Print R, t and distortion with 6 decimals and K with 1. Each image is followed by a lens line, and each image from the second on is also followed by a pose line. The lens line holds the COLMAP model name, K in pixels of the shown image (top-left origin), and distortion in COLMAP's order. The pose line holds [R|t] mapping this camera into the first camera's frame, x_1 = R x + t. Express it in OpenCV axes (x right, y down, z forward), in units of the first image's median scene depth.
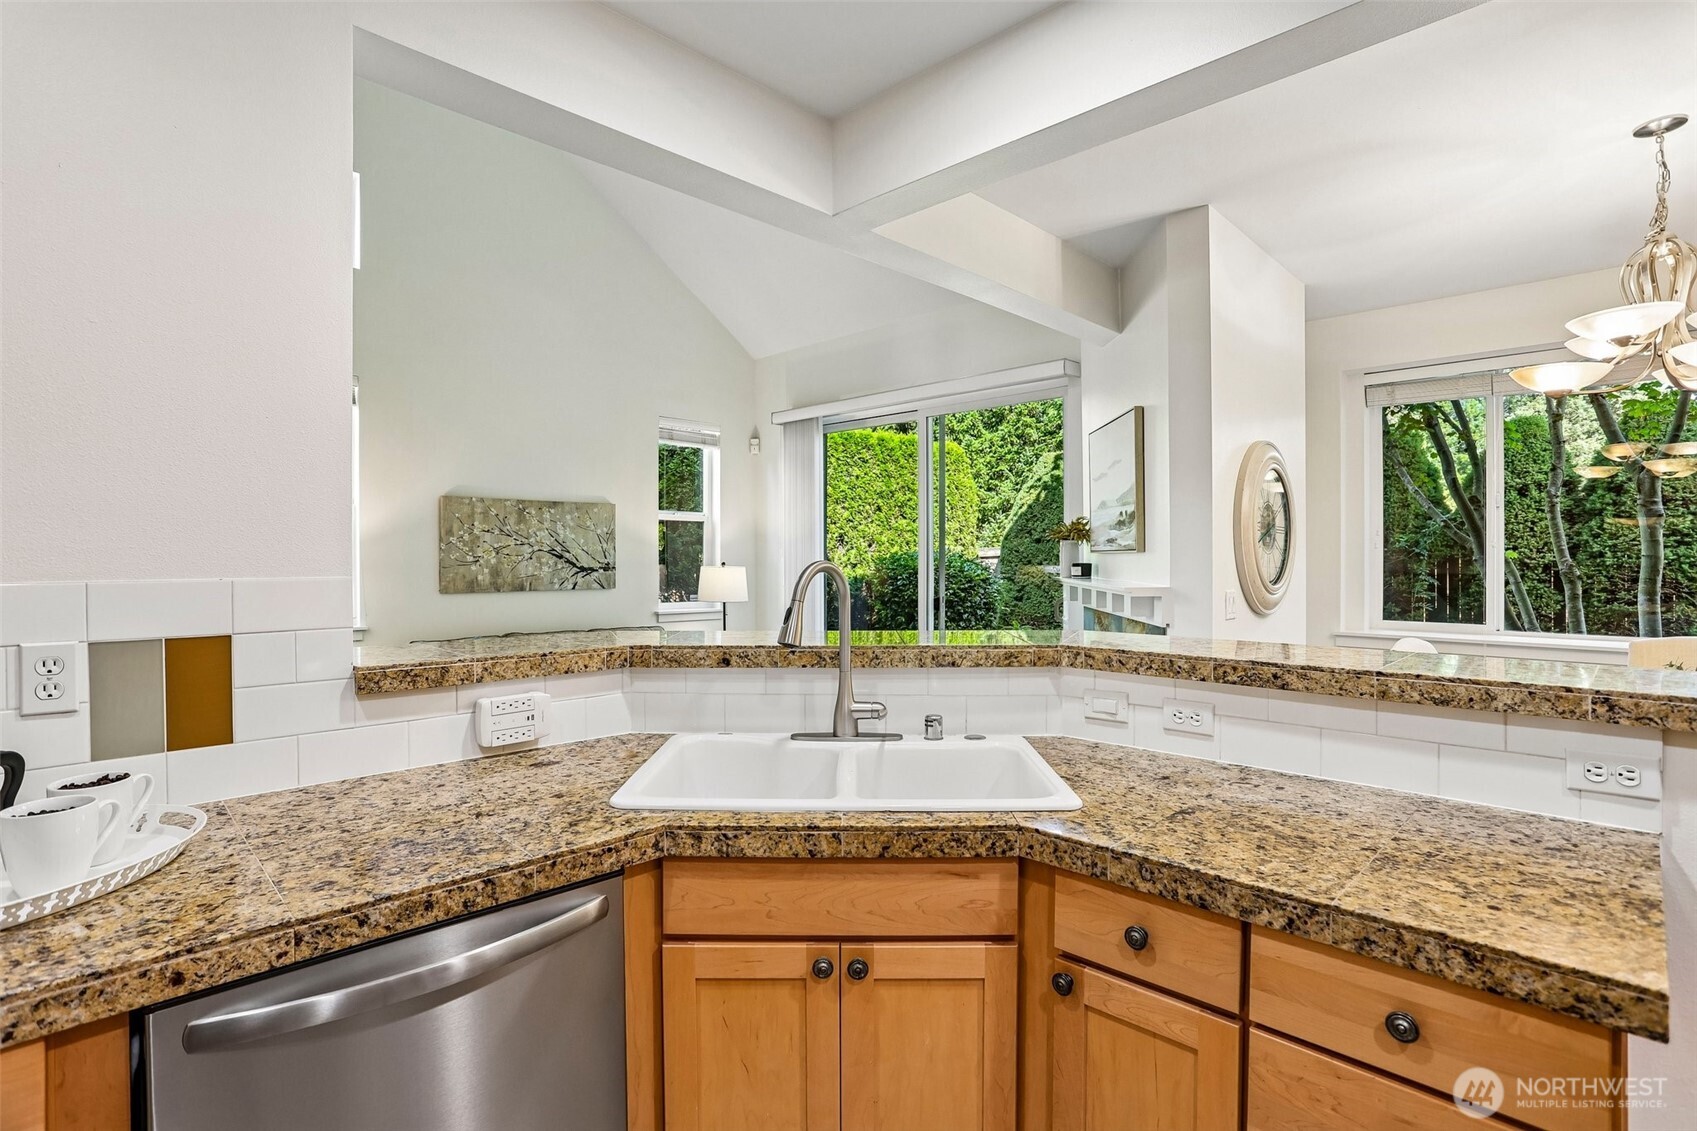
lens RADIAL K [[824.3, 0, 847.4], [0, 824.3, 556.8], [0, 0, 1]] dist [-0.067626, 0.023538]
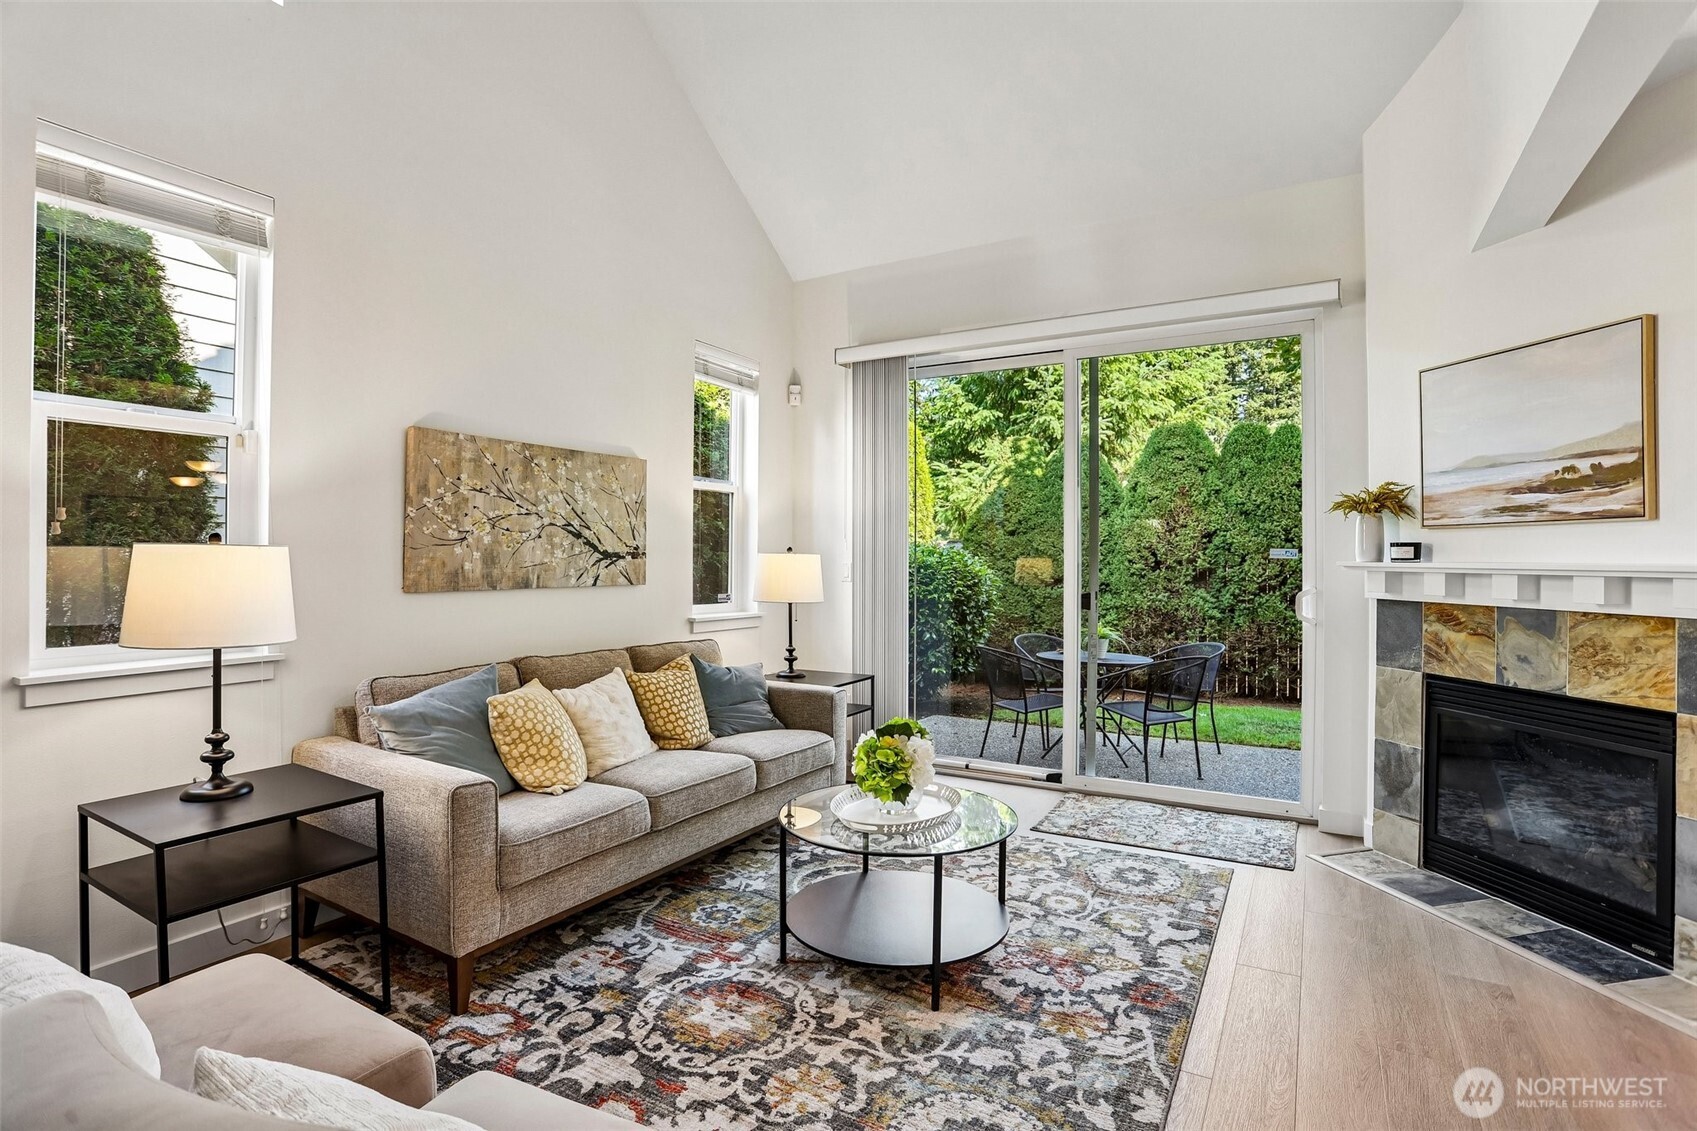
lens RADIAL K [[824.3, 0, 850.3], [0, 824.3, 549.7], [0, 0, 1]] dist [-0.067626, 0.023538]
pose [[0.966762, 0.004701, 0.255636, -0.784826], [-0.001439, 0.999915, -0.012944, 0.048514], [-0.255675, 0.012146, 0.966686, 0.817459]]
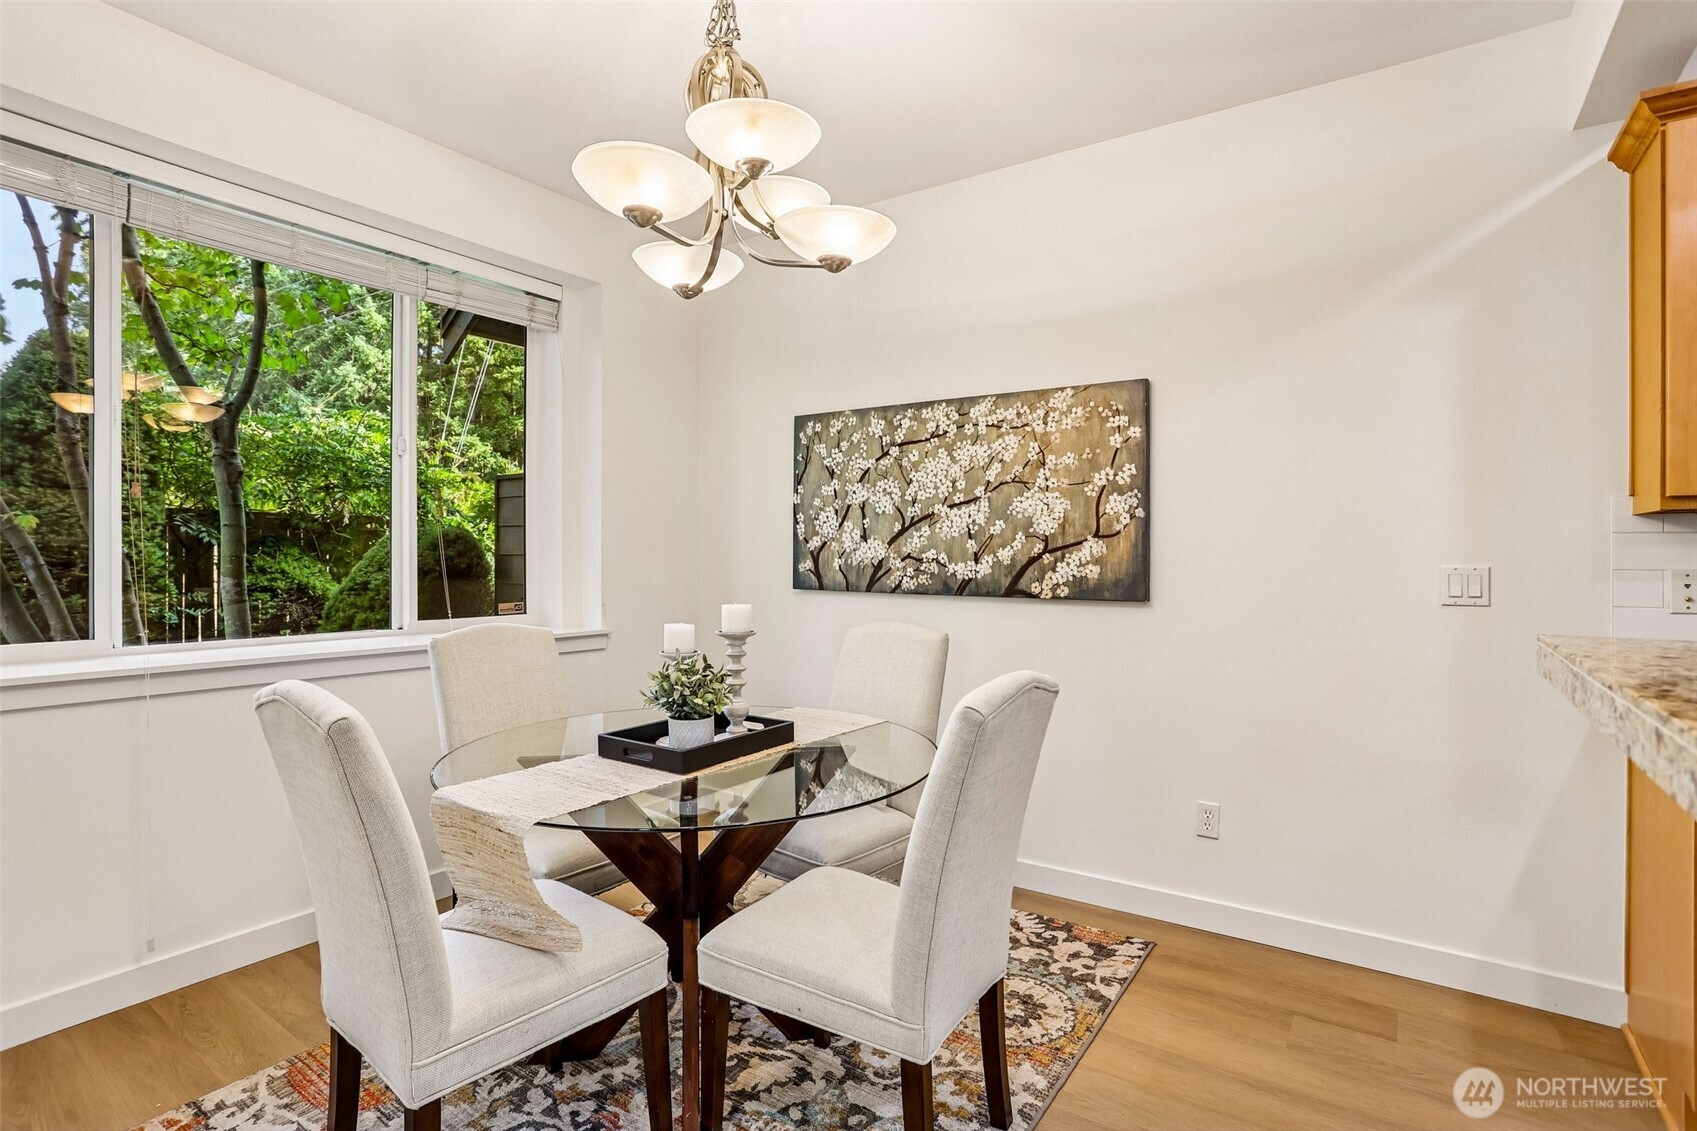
lens RADIAL K [[824.3, 0, 851.1], [0, 824.3, 562.4], [0, 0, 1]] dist [-0.067626, 0.023538]
pose [[-0.182592, -0.007496, 0.983160, 0.346886], [-0.006636, 0.999958, 0.006391, 0.051352], [-0.983166, -0.005358, -0.182634, 1.141560]]
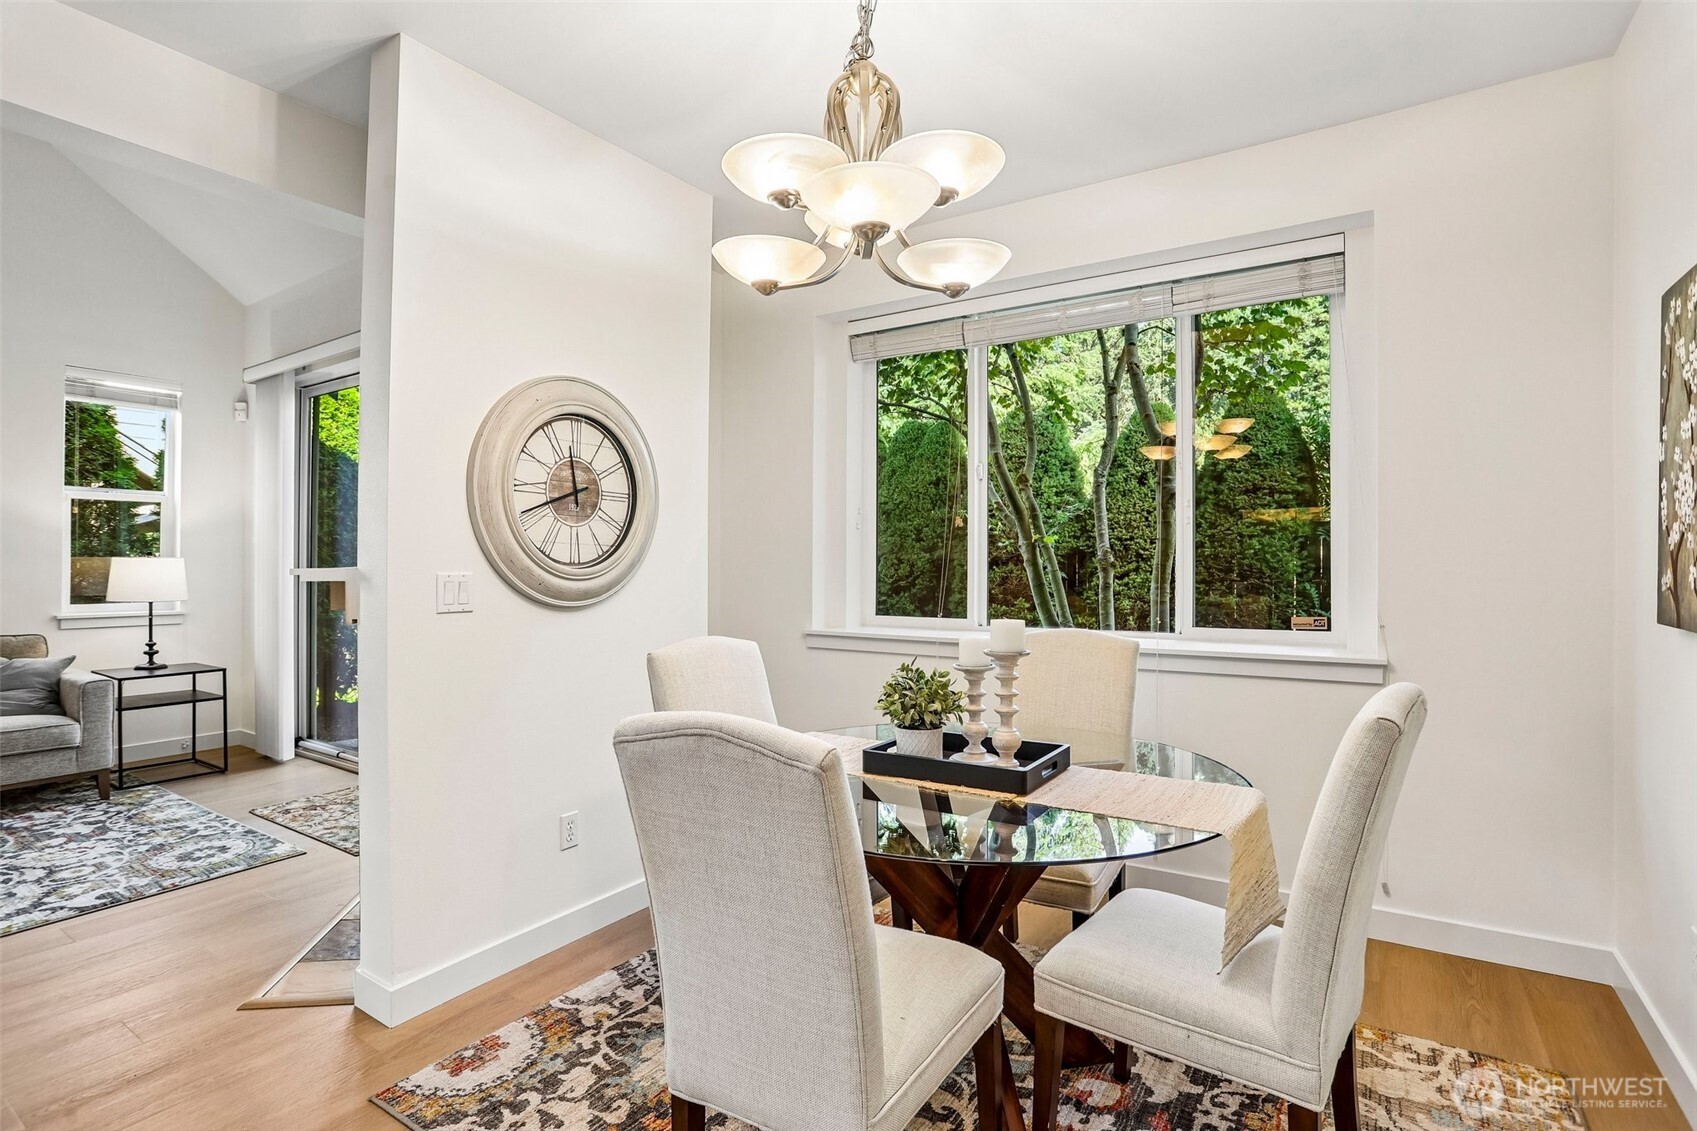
lens RADIAL K [[824.3, 0, 858.5], [0, 824.3, 556.9], [0, 0, 1]] dist [-0.067626, 0.023538]
pose [[0.977929, -0.001832, 0.208932, 0.981140], [0.003003, 0.999981, -0.005290, 0.047768], [-0.208918, 0.005801, 0.977916, 0.324968]]
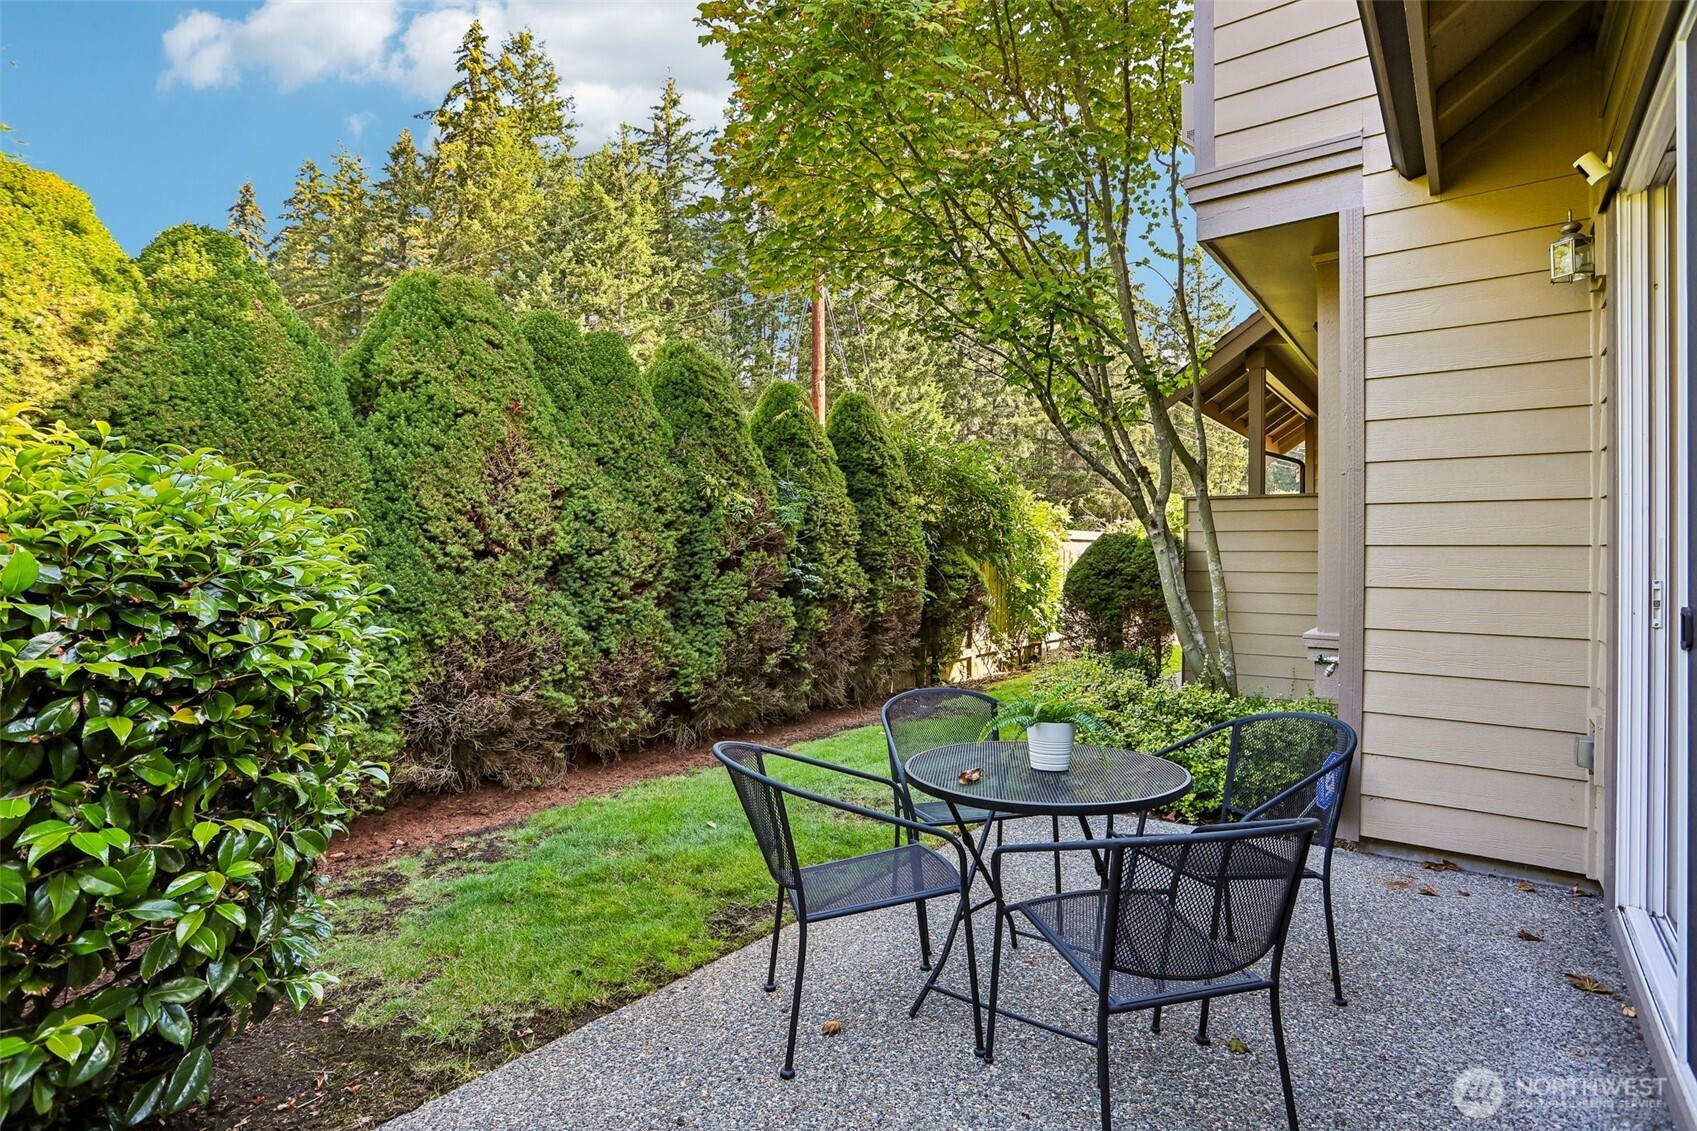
lens RADIAL K [[825.3, 0, 843.9], [0, 825.3, 563.3], [0, 0, 1]] dist [-0.045542, 0.000161]
pose [[-0.103866, -0.007988, 0.994559, -0.388633], [-0.004007, 0.999963, 0.007613, 0.086825], [-0.994583, -0.003194, -0.103894, 3.482359]]
